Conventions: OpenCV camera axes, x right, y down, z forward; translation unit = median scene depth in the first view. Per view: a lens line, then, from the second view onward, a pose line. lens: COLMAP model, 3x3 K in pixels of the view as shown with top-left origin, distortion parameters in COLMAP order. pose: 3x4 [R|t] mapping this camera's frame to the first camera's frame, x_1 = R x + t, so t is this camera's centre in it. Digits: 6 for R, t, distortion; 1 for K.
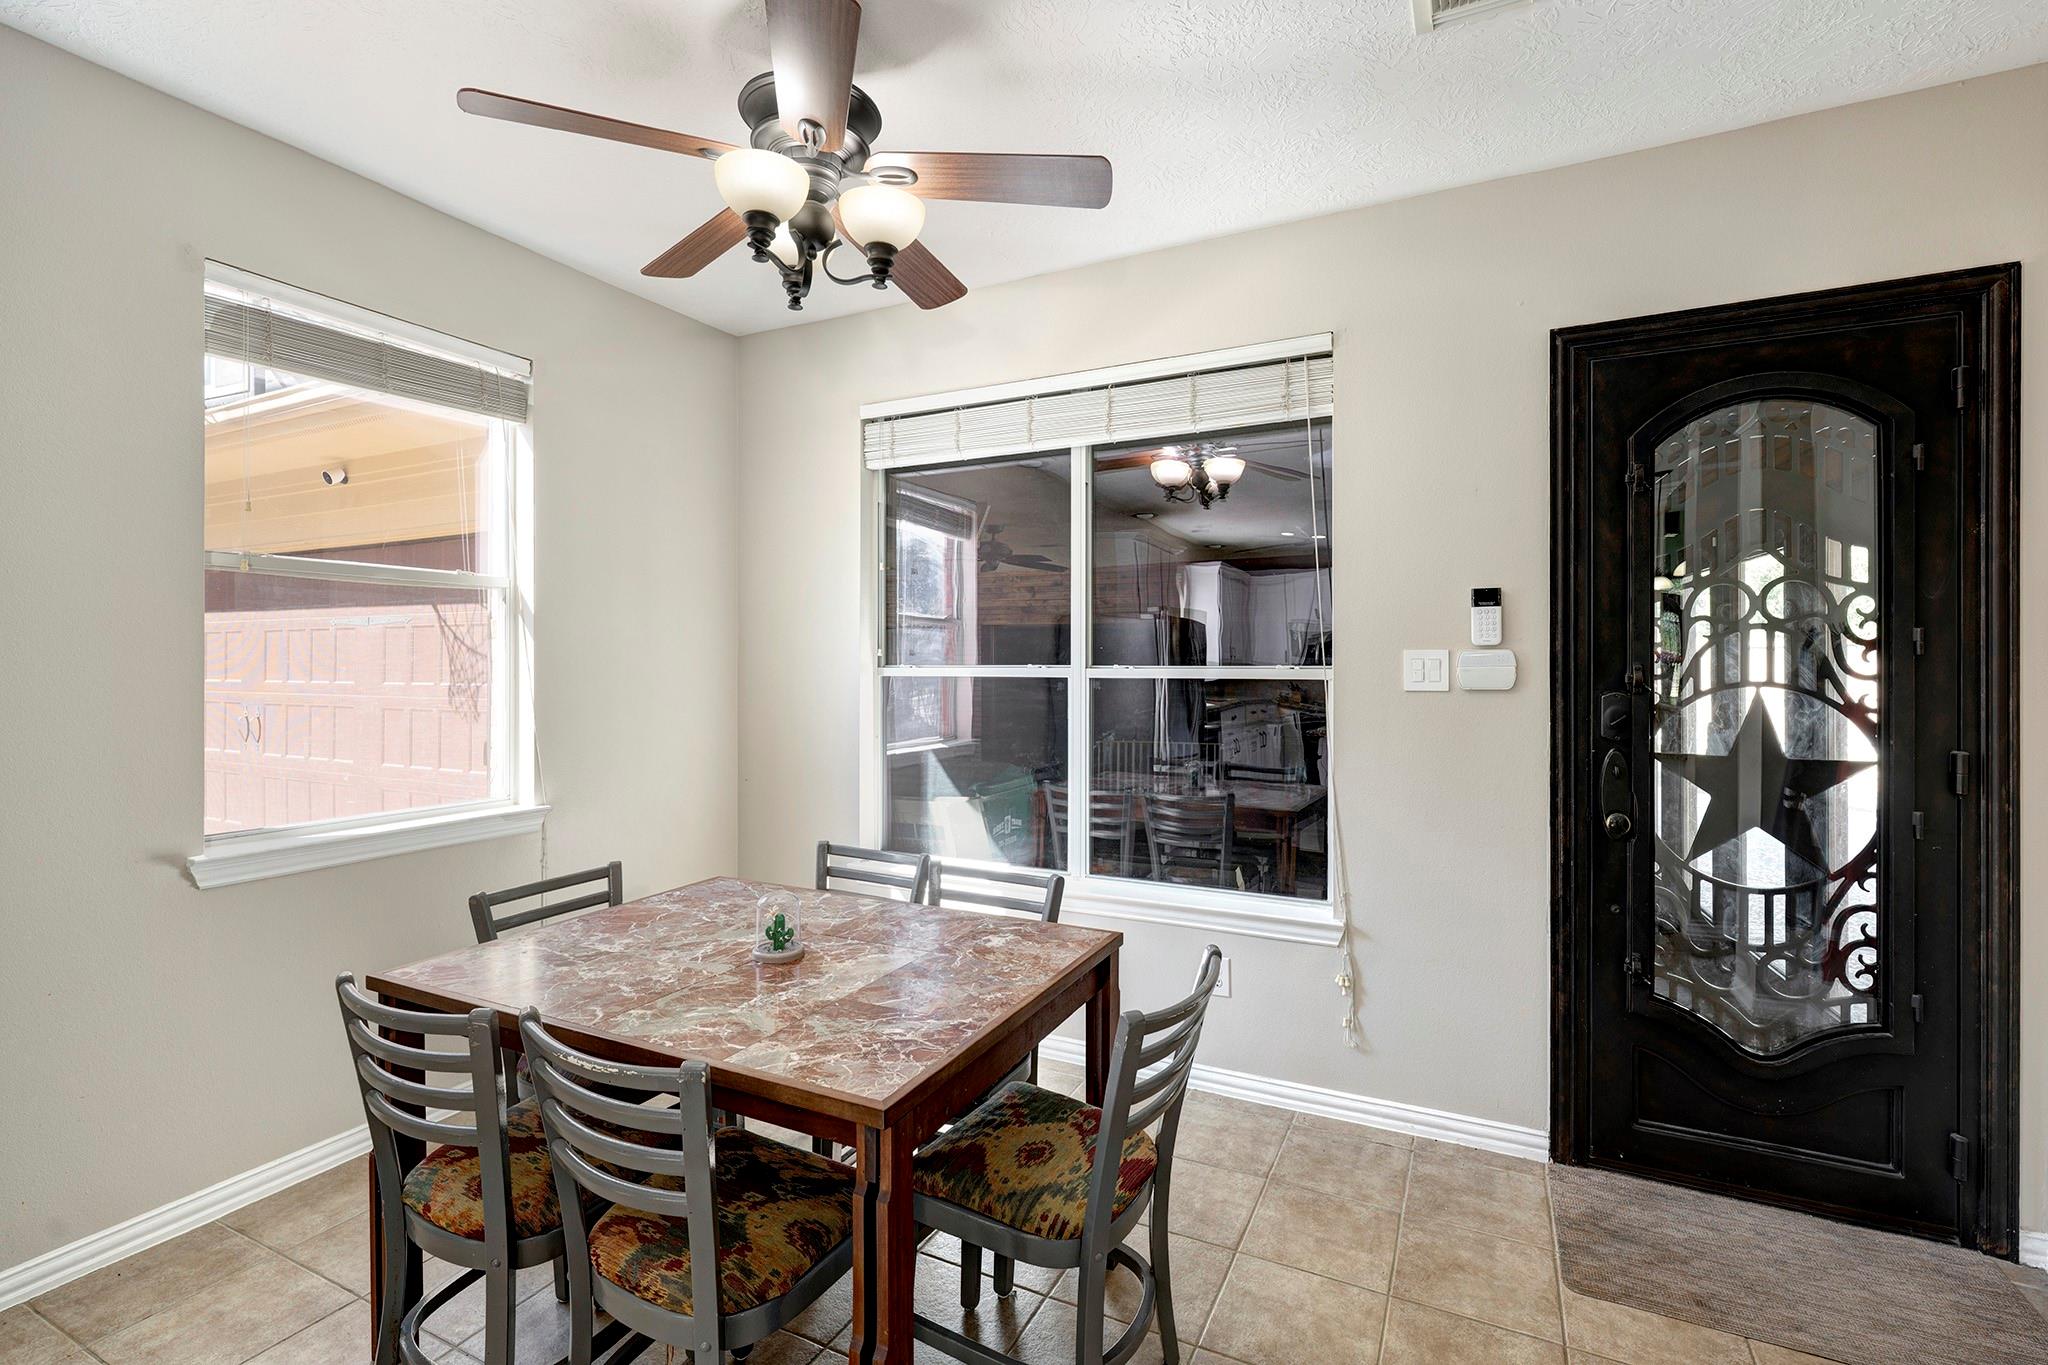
lens RADIAL K [[901.0, 0, 1031.7], [0, 901.0, 677.6], [0, 0, 1]] dist [-0.005495, -0.000286]
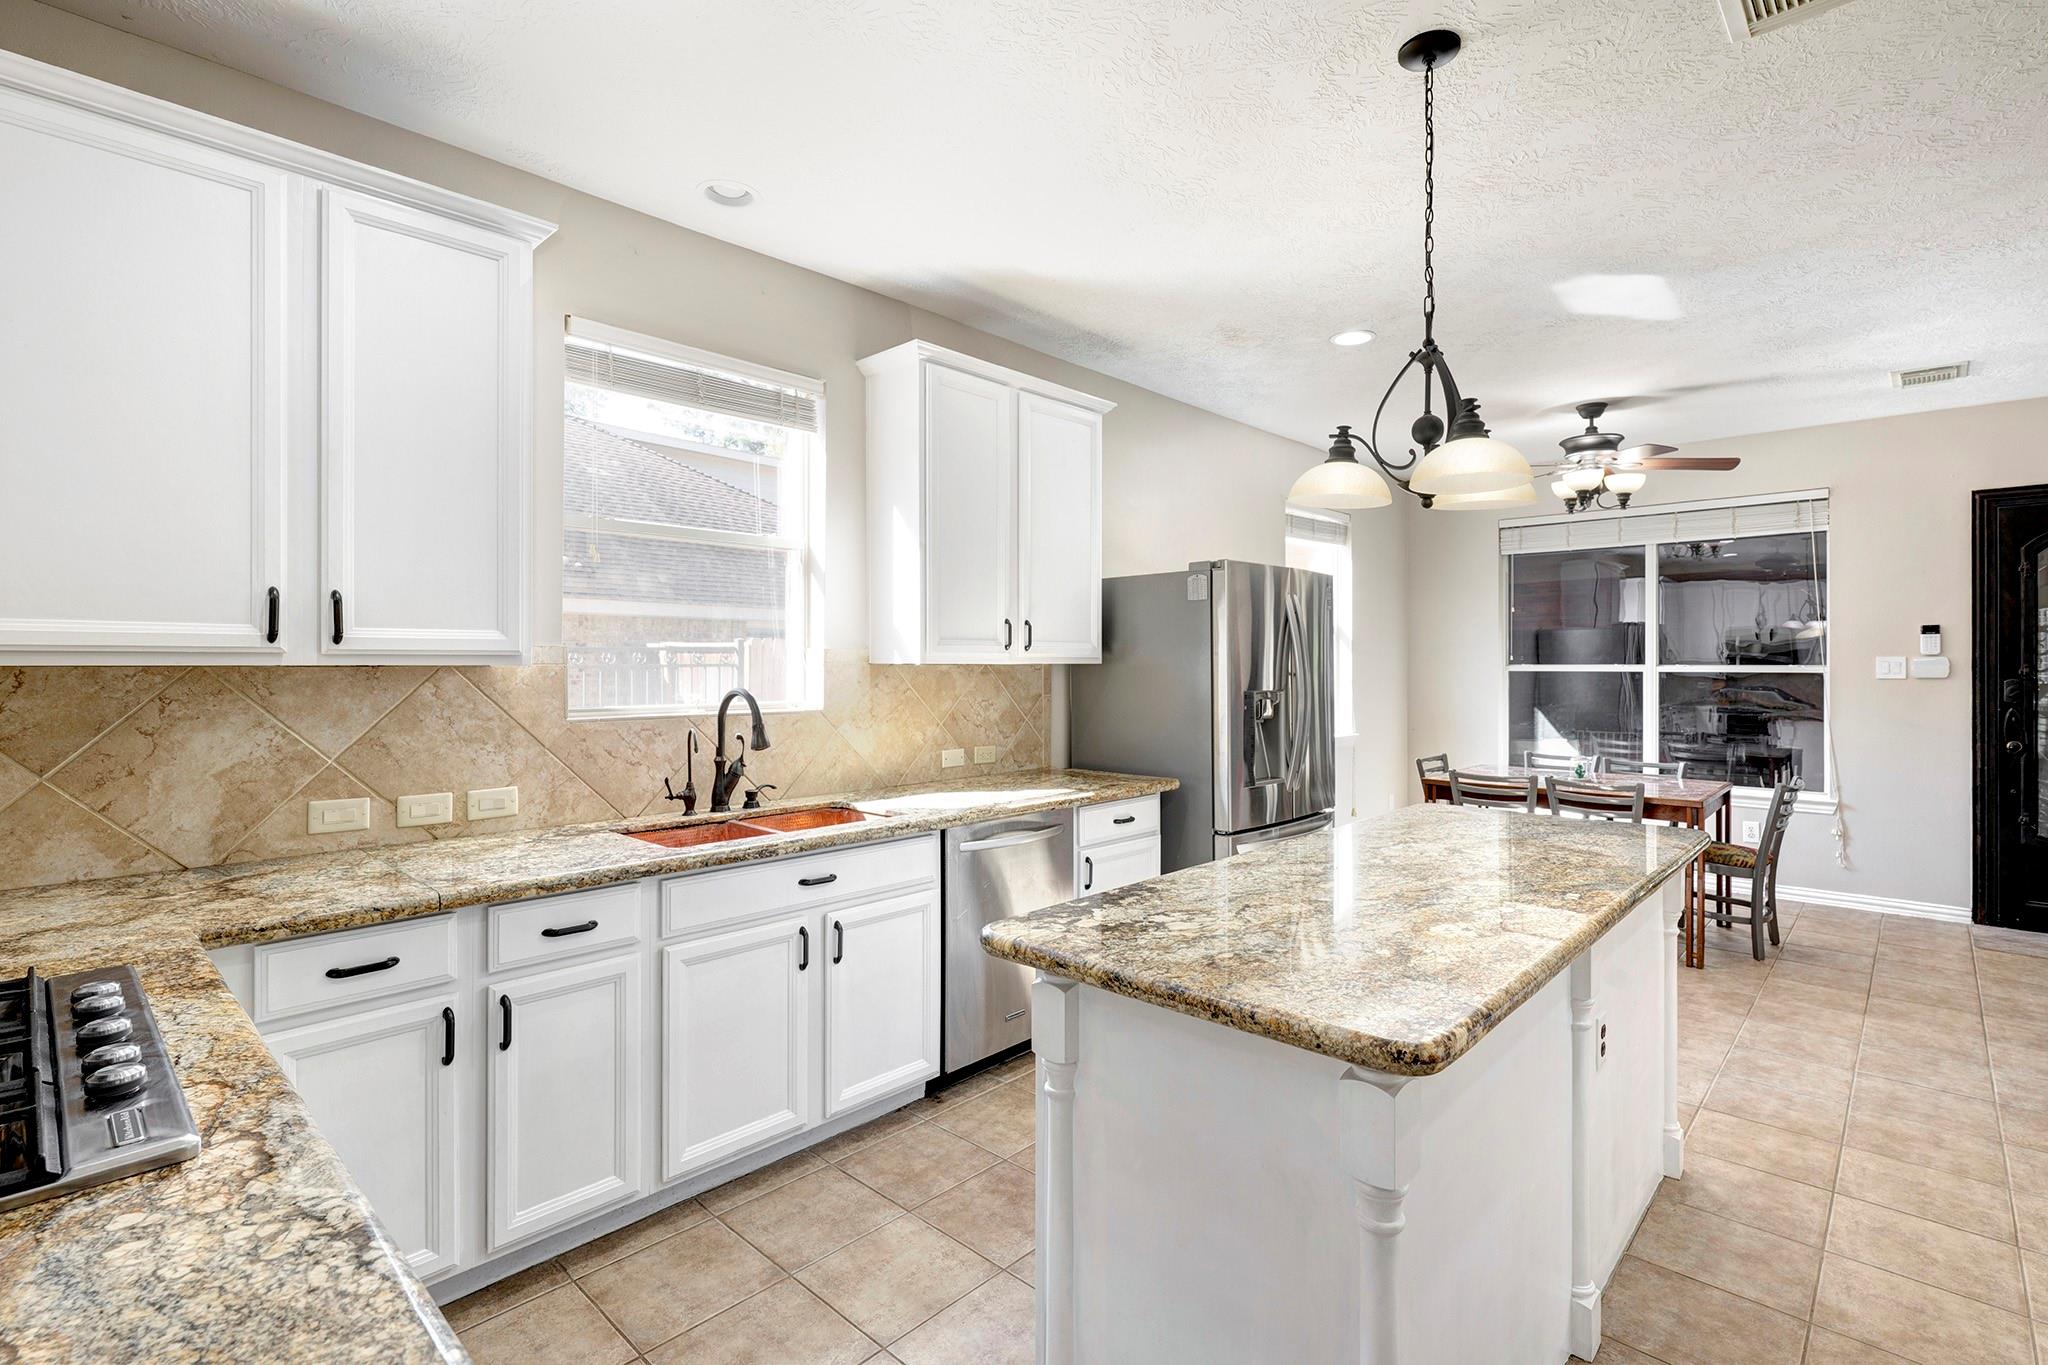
lens RADIAL K [[950.2, 0, 1019.8], [0, 950.2, 672.0], [0, 0, 1]] dist [-0.002806, 0.000181]
pose [[0.959086, -0.000817, -0.283114, -0.737527], [0.001168, 0.999999, 0.001071, -0.002982], [0.283113, -0.001357, 0.959086, -1.398452]]
